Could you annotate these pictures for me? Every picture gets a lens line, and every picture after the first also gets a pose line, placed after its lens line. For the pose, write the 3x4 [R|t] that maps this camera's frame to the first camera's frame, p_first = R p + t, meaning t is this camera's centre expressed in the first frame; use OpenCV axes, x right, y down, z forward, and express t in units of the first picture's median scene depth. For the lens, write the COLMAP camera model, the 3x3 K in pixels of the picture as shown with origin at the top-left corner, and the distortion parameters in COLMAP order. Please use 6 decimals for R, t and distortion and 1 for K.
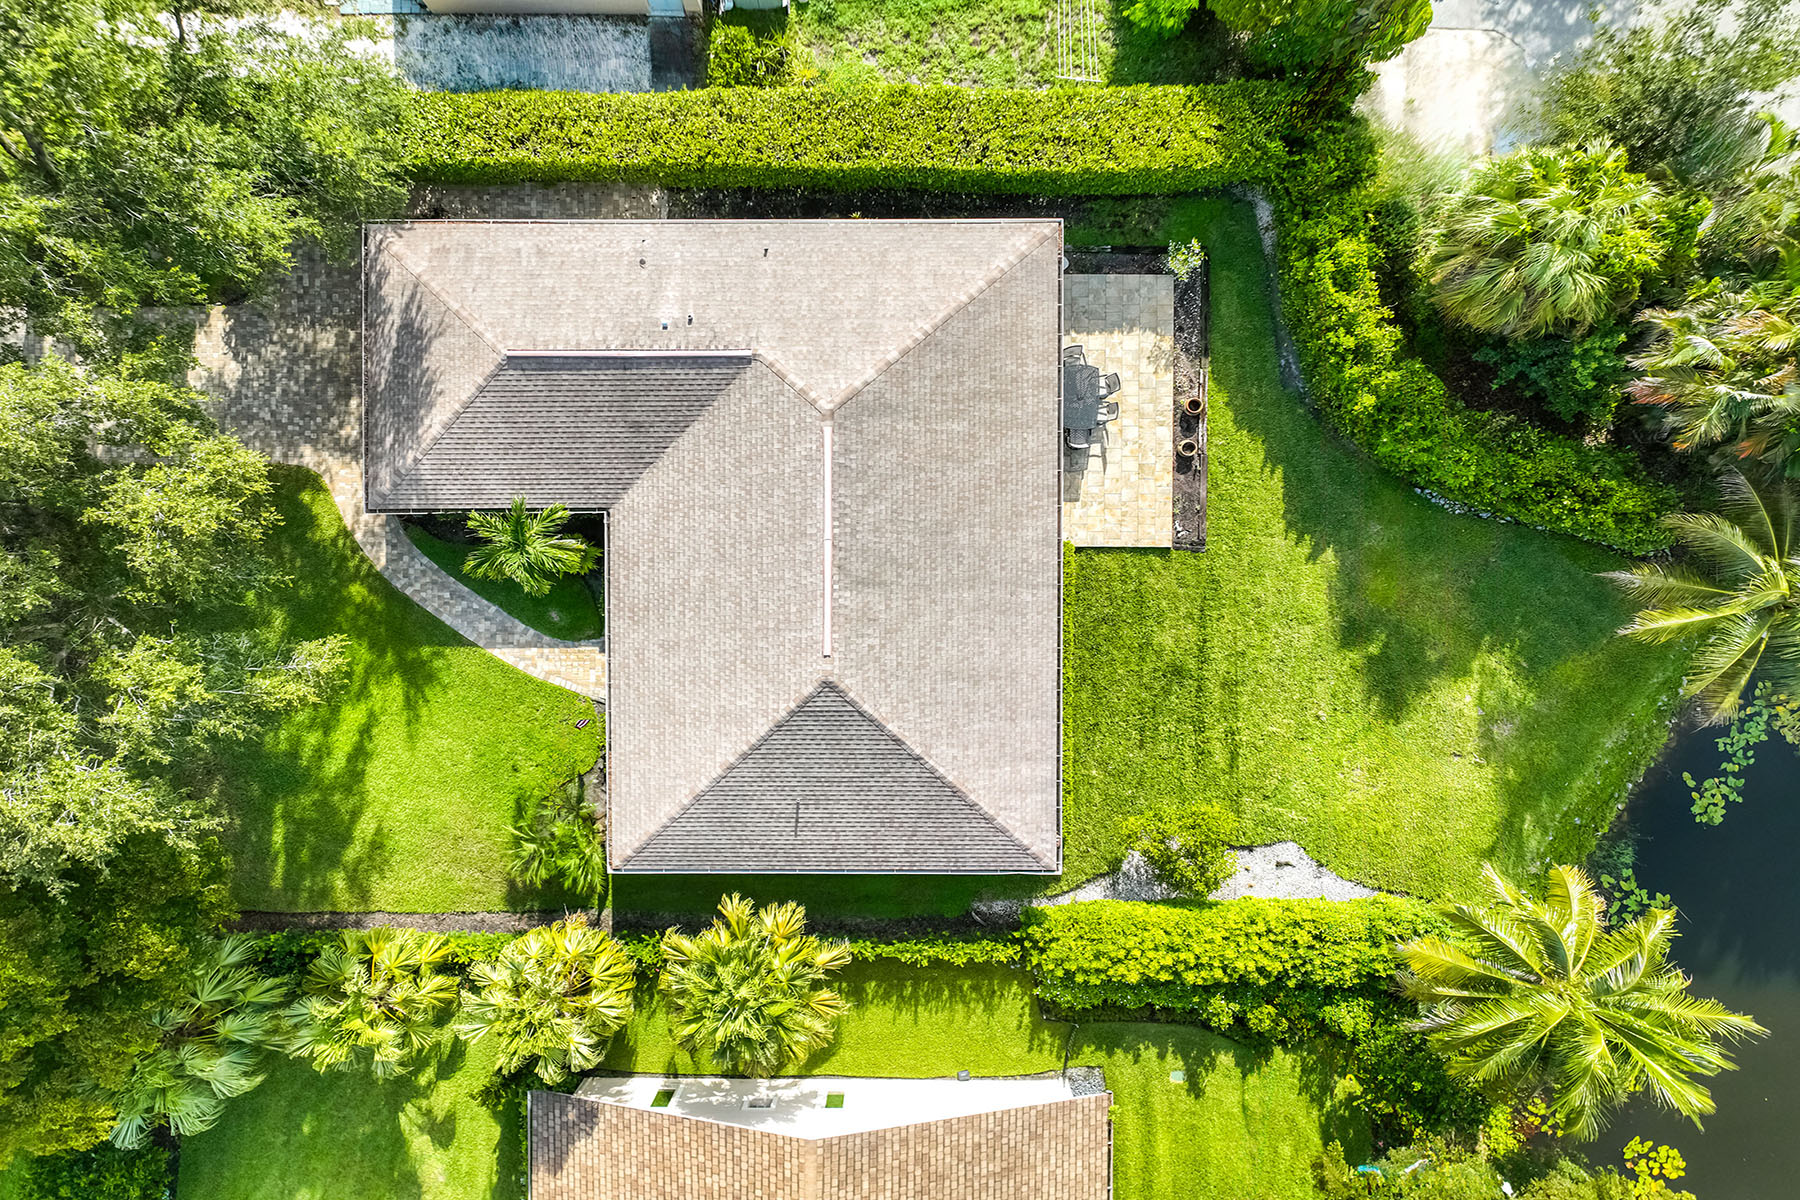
lens RADIAL K [[1287.5, 0, 910.8], [0, 1287.5, 595.0], [0, 0, 1]] dist [-0.001136, 0.001759]
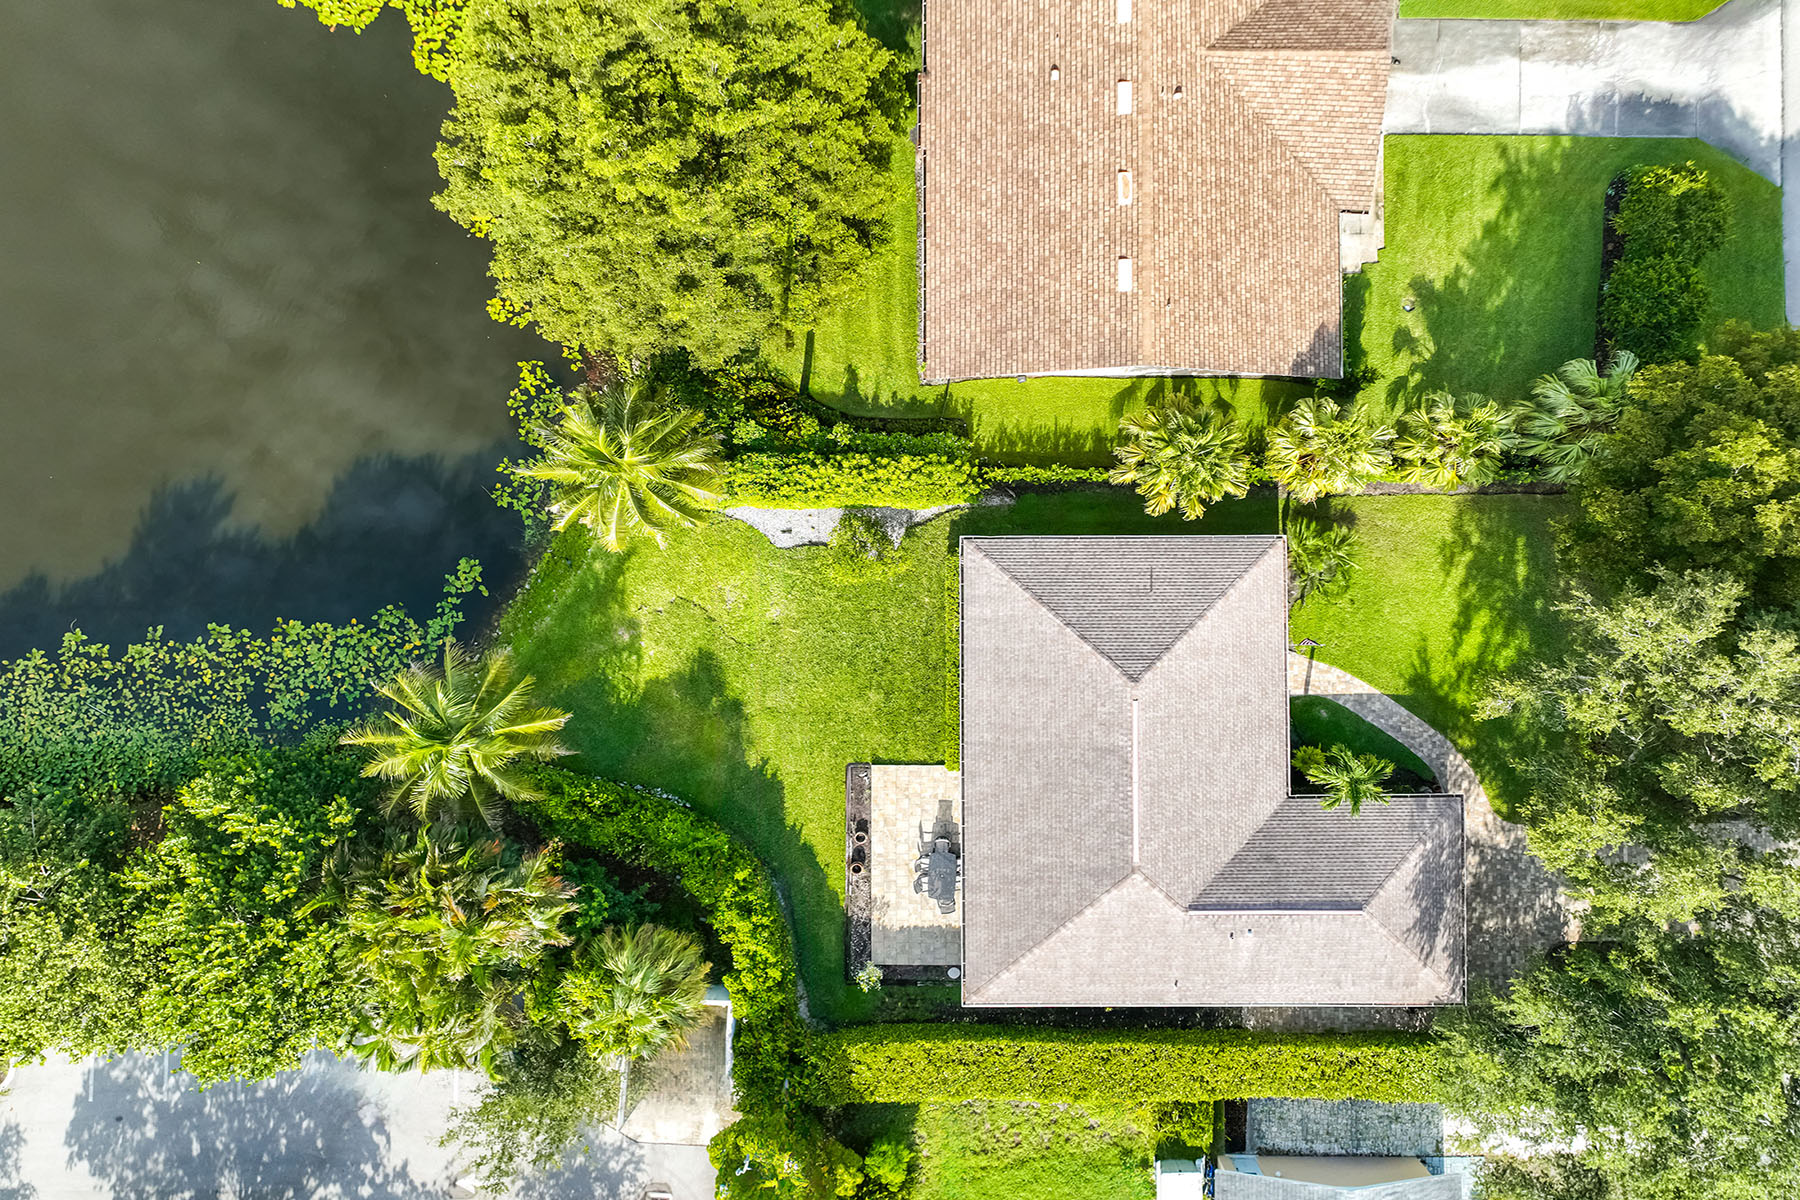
lens RADIAL K [[1287.5, 0, 910.8], [0, 1287.5, 595.0], [0, 0, 1]] dist [-0.001136, 0.001759]
pose [[-0.999912, 0.003892, 0.012647, 0.145199], [-0.003793, -0.999962, 0.007833, 0.135287], [0.012677, 0.007784, 0.999889, -0.377295]]
